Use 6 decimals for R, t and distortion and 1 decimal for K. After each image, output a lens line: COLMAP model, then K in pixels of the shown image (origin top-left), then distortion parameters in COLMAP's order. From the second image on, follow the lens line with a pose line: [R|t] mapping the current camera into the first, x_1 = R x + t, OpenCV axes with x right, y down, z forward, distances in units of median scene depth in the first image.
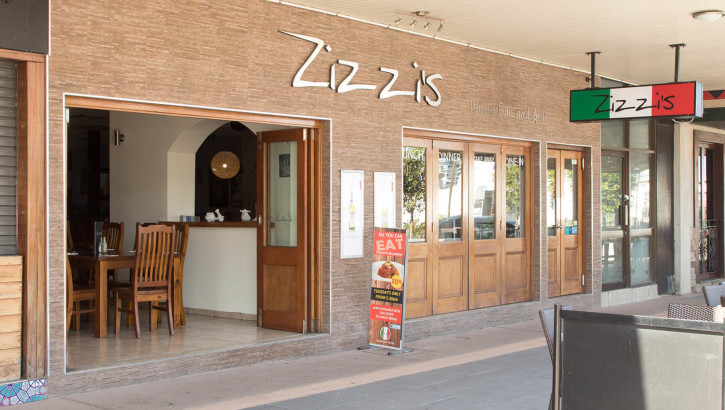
lens RADIAL K [[992.3, 0, 362.5], [0, 992.3, 205.0], [0, 0, 1]] dist [-0.022673, -0.032703]
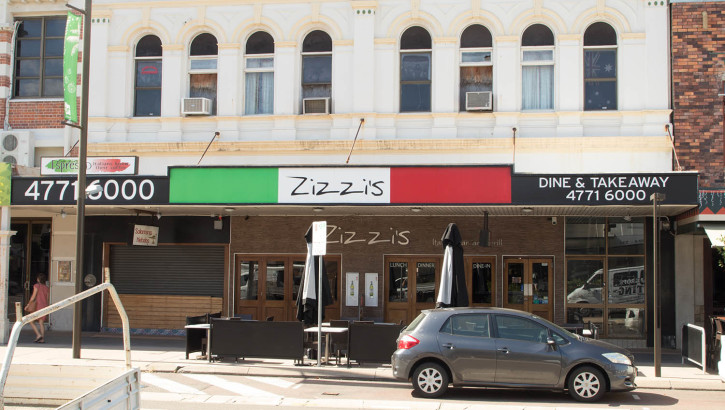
lens RADIAL K [[992.3, 0, 362.5], [0, 992.3, 205.0], [0, 0, 1]] dist [-0.022673, -0.032703]
pose [[0.505945, -0.067042, -0.859956, 2.239726], [-0.013290, 0.996251, -0.085486, 0.011461], [0.862463, 0.054680, 0.503157, -0.316363]]
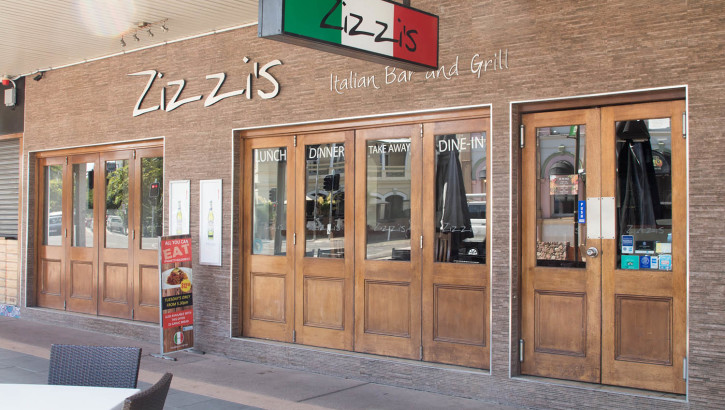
lens RADIAL K [[805.2, 0, 362.5], [0, 805.2, 205.0], [0, 0, 1]] dist [-0.028767, -0.009626]
pose [[-0.002440, -0.022874, -0.999735, 0.833312], [-0.006501, 0.999718, -0.022857, 0.009827], [0.999976, 0.006444, -0.002588, 1.166428]]
